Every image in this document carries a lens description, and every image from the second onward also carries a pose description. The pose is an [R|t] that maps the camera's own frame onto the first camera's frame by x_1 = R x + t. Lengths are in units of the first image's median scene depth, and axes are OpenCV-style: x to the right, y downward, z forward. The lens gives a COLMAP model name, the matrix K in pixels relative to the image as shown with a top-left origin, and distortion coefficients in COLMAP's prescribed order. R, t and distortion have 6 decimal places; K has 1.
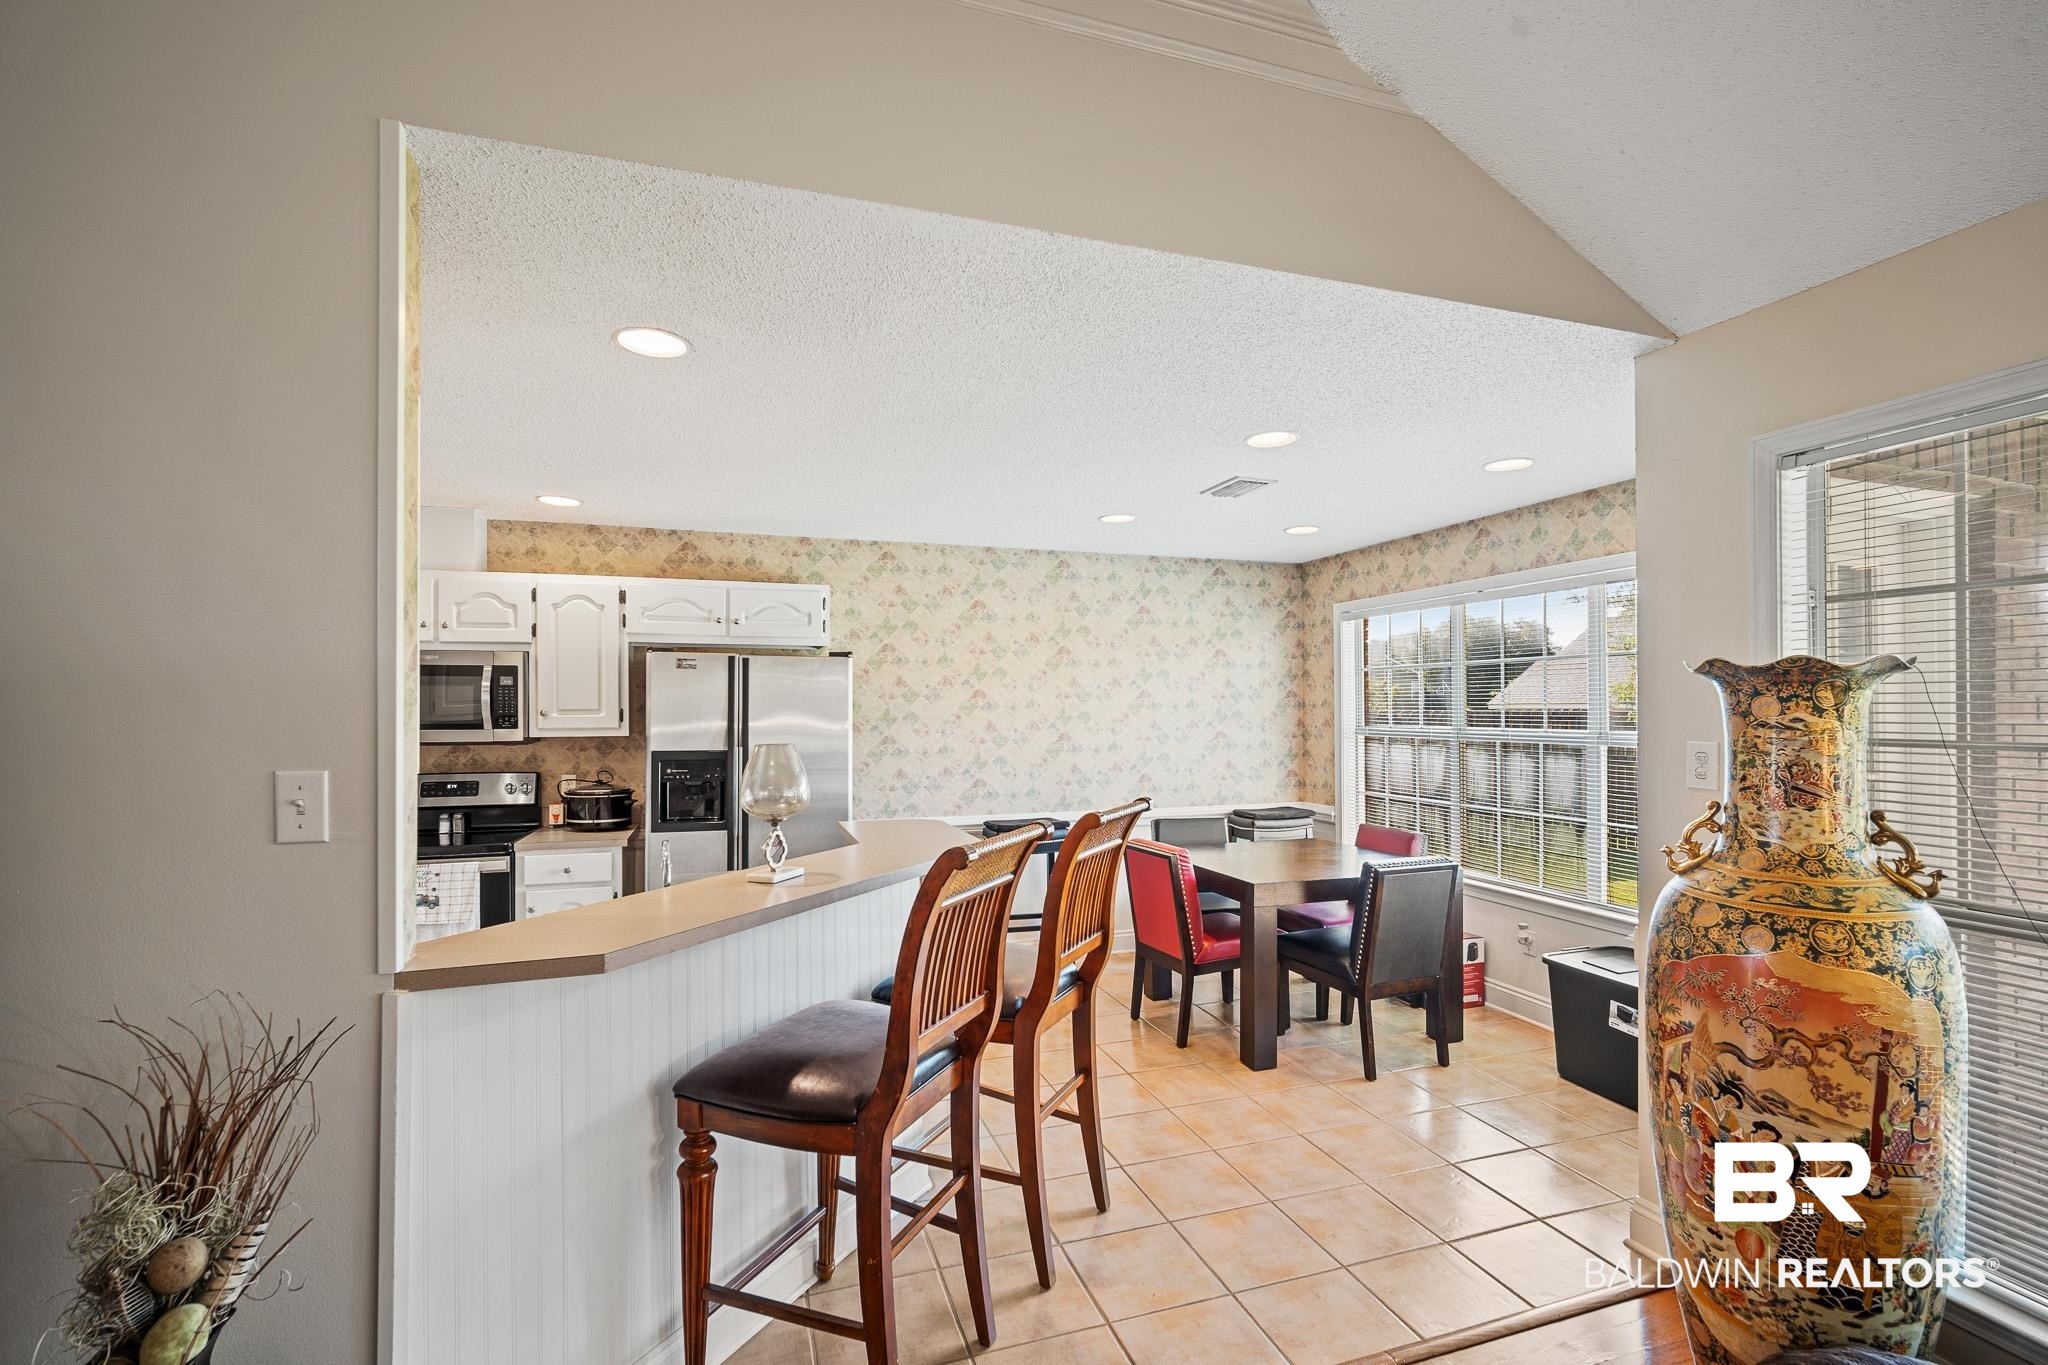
lens RADIAL K [[906.8, 0, 1038.2], [0, 906.8, 693.1], [0, 0, 1]] dist [-0.009974, 0.001674]
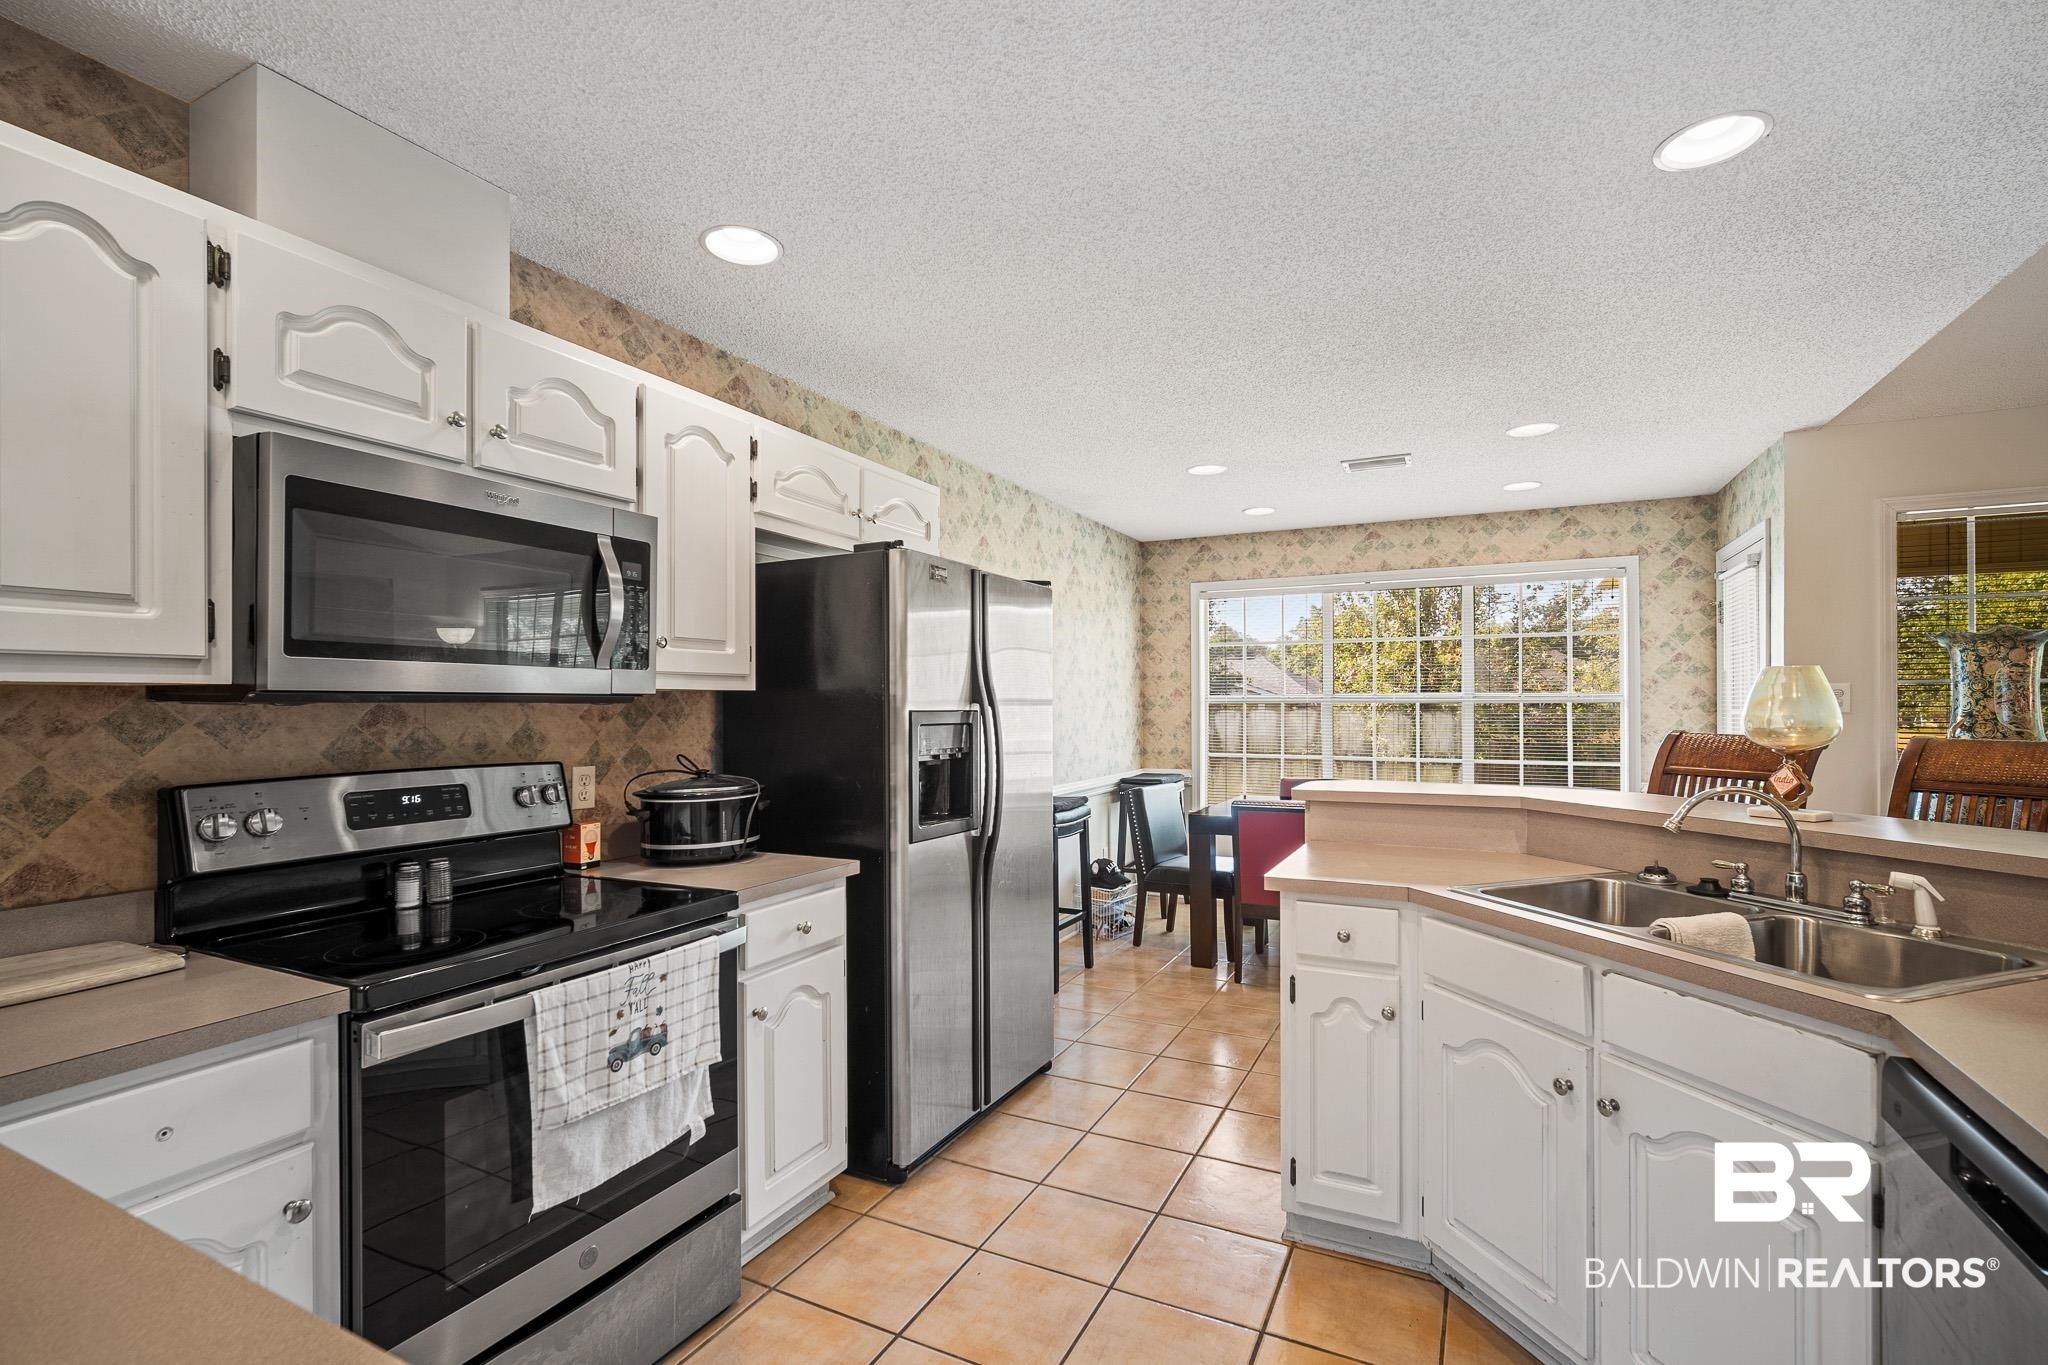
lens RADIAL K [[906.8, 0, 1034.2], [0, 906.8, 696.8], [0, 0, 1]] dist [-0.009974, 0.001674]
pose [[0.705919, 0.006597, 0.708261, -0.738773], [-0.012066, 0.999924, 0.002713, 0.047569], [-0.708189, -0.010460, 0.705945, 0.467743]]
